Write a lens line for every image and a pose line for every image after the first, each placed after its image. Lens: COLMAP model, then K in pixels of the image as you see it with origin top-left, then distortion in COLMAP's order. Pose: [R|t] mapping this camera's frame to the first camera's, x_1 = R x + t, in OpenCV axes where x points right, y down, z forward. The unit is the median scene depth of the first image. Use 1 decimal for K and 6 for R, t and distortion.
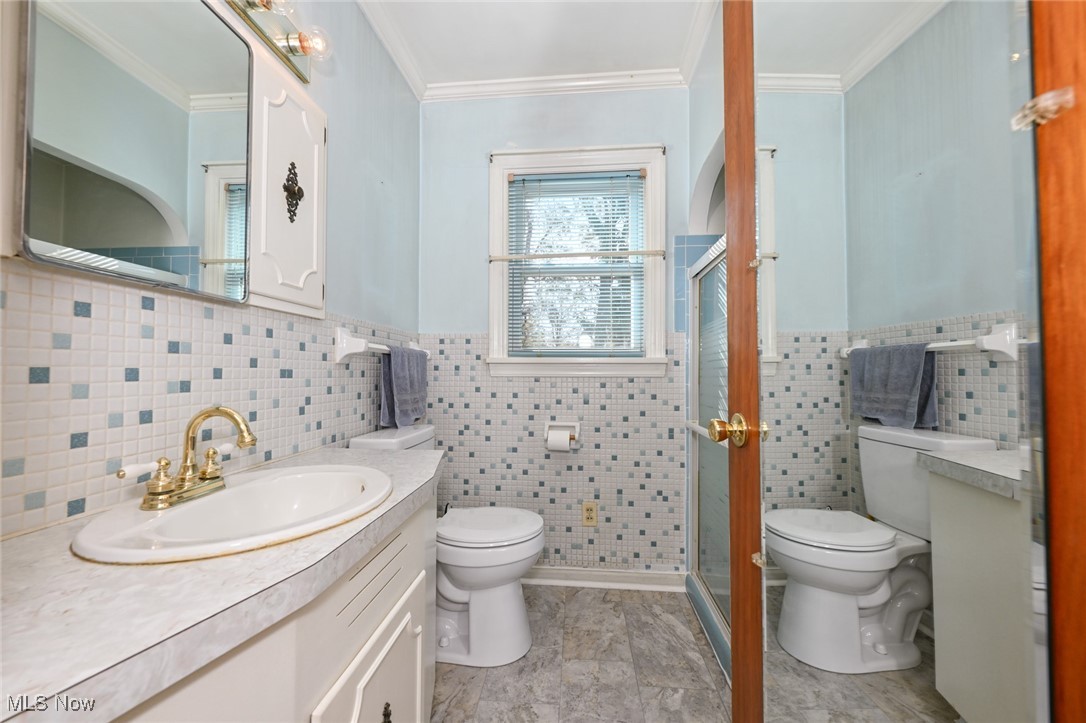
lens RADIAL K [[435.4, 0, 534.1], [0, 435.4, 364.6], [0, 0, 1]] dist [0.002430, -0.000485]
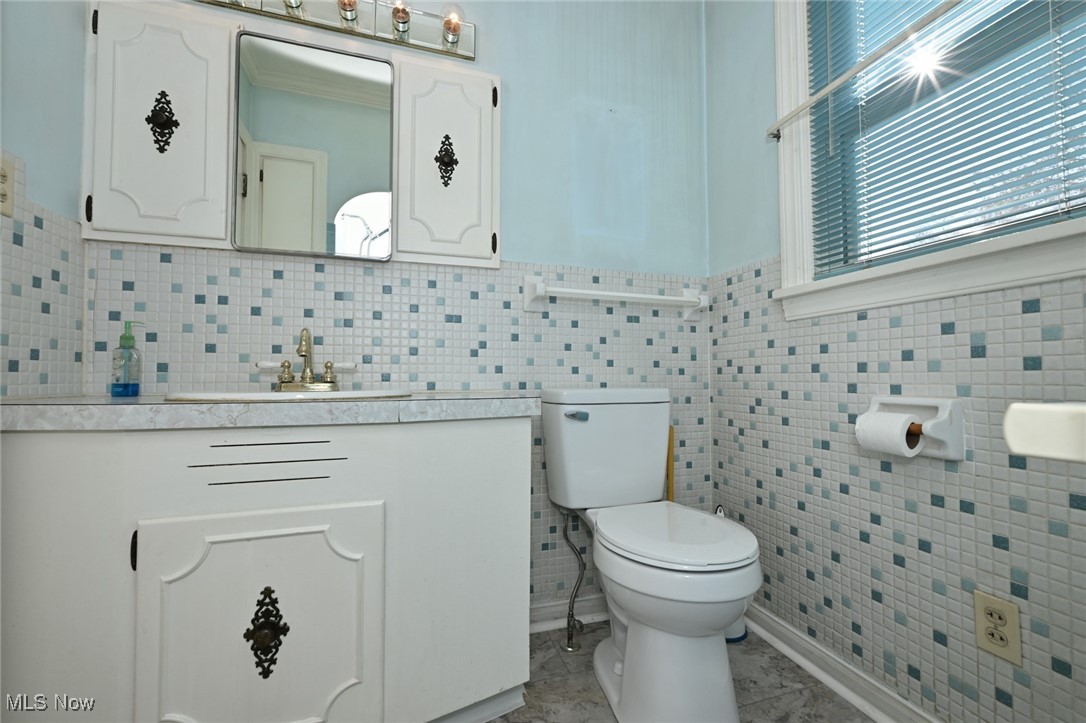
lens RADIAL K [[435.4, 0, 535.9], [0, 435.4, 364.8], [0, 0, 1]] dist [0.002430, -0.000485]
pose [[0.390427, -0.027731, -0.920216, 0.351022], [0.014118, 0.999609, -0.024133, 0.105949], [0.920525, -0.003569, 0.390666, 0.459299]]
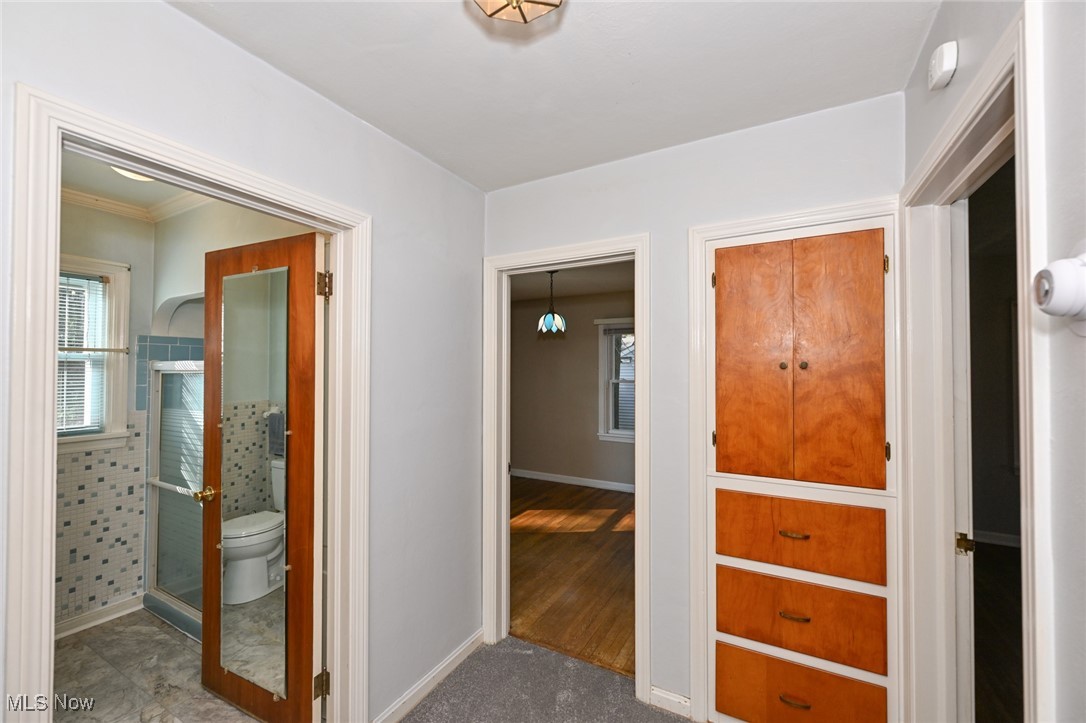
lens RADIAL K [[435.4, 0, 548.1], [0, 435.4, 365.8], [0, 0, 1]] dist [0.002430, -0.000485]
pose [[0.389200, 0.011121, 0.921086, -0.391490], [-0.018088, 0.999827, -0.004428, -0.223062], [-0.920976, -0.014938, 0.389334, -0.620769]]
